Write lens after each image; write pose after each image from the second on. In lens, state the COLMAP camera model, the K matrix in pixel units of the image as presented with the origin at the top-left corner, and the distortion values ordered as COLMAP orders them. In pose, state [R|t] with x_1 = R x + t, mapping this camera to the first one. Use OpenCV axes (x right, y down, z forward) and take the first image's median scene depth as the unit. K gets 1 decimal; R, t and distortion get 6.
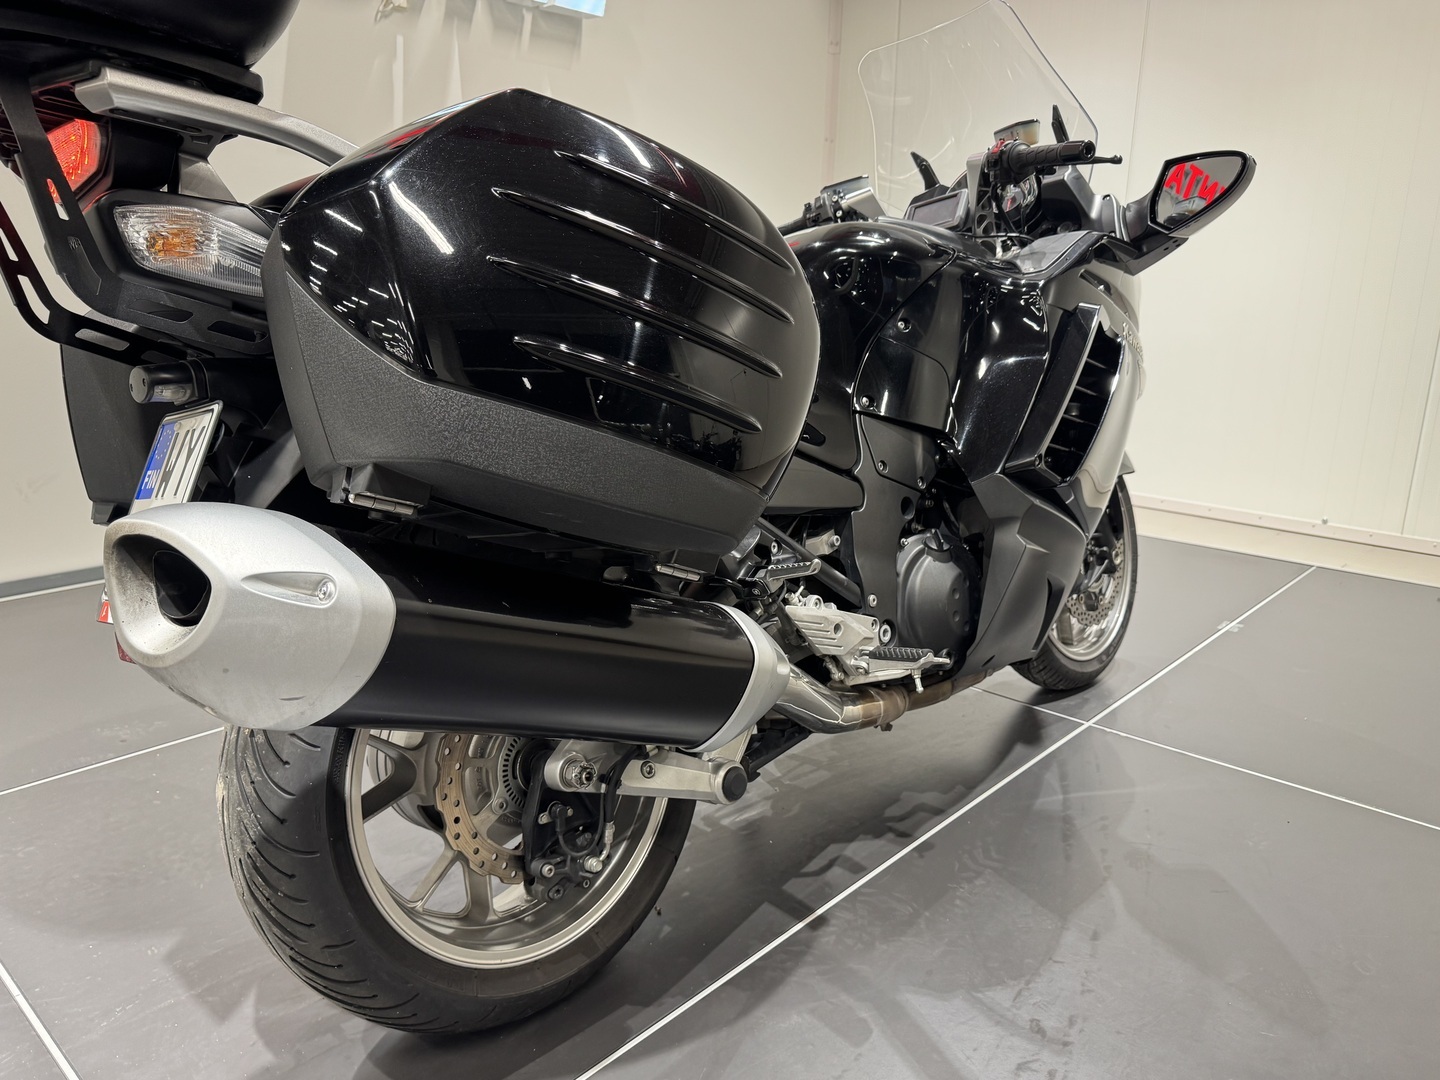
lens RADIAL K [[1057.2, 0, 720.0], [0, 1057.2, 540.0], [0, 0, 1]] dist [0.006684, -0.005271]
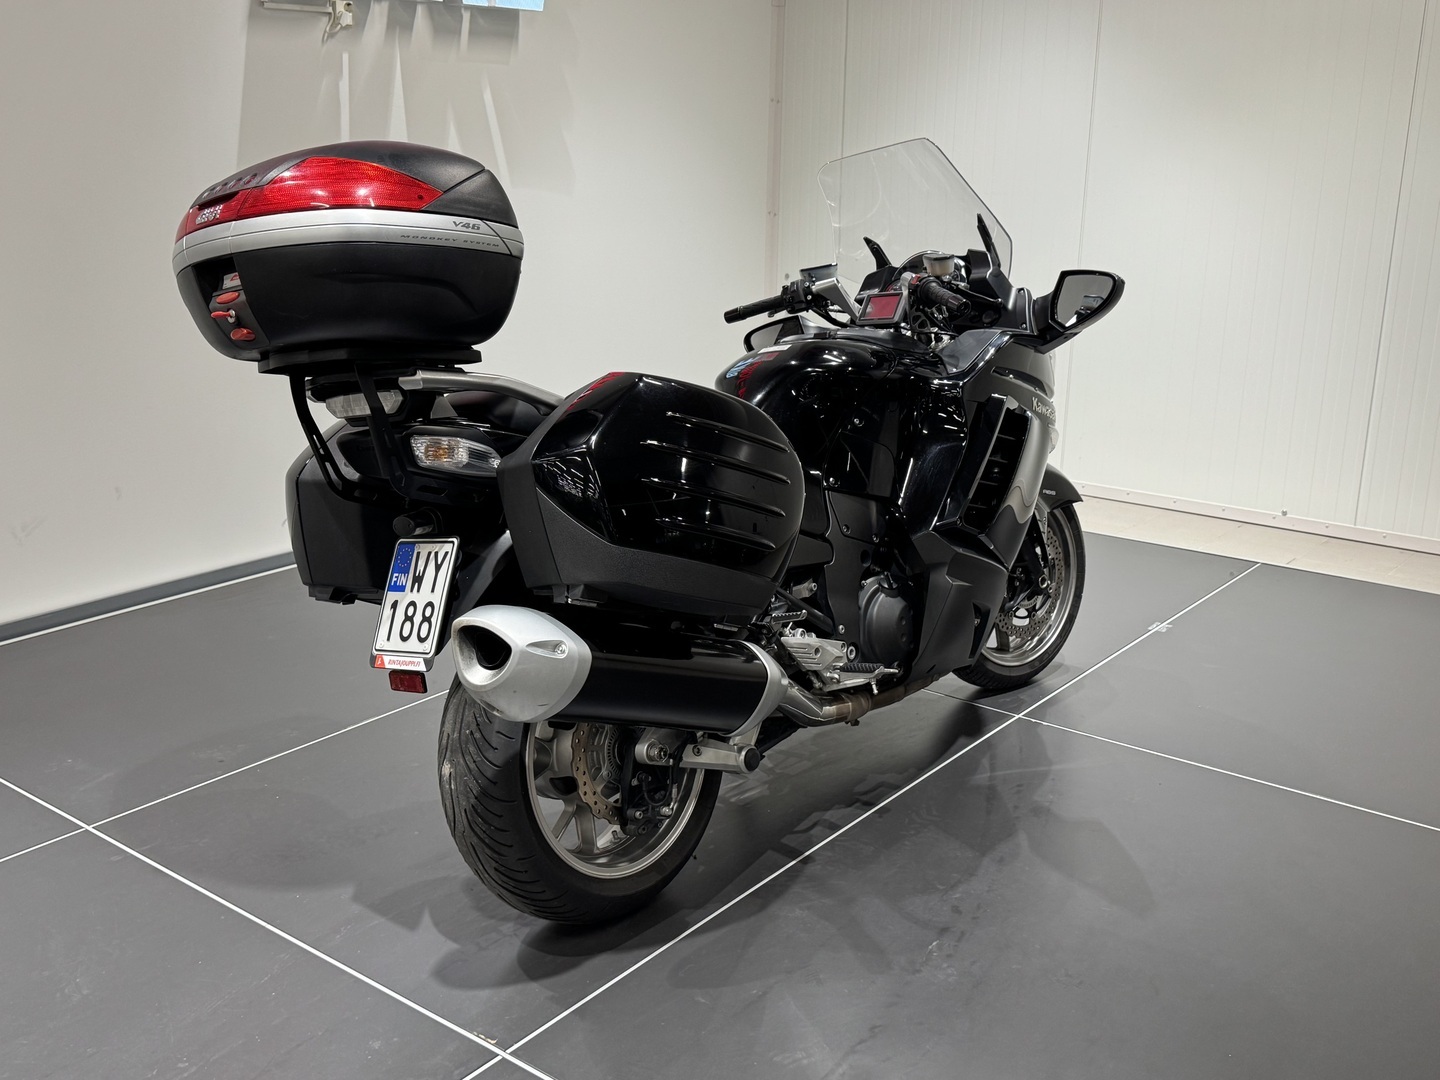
lens RADIAL K [[1477.0, 0, 717.7], [0, 1477.0, 618.8], [0, 0, 1]] dist [-0.111656, 0.004892]
pose [[0.997628, -0.035033, 0.059262, -0.130674], [0.030399, 0.996539, 0.077368, -0.110988], [-0.061767, -0.075383, 0.995240, -0.906930]]
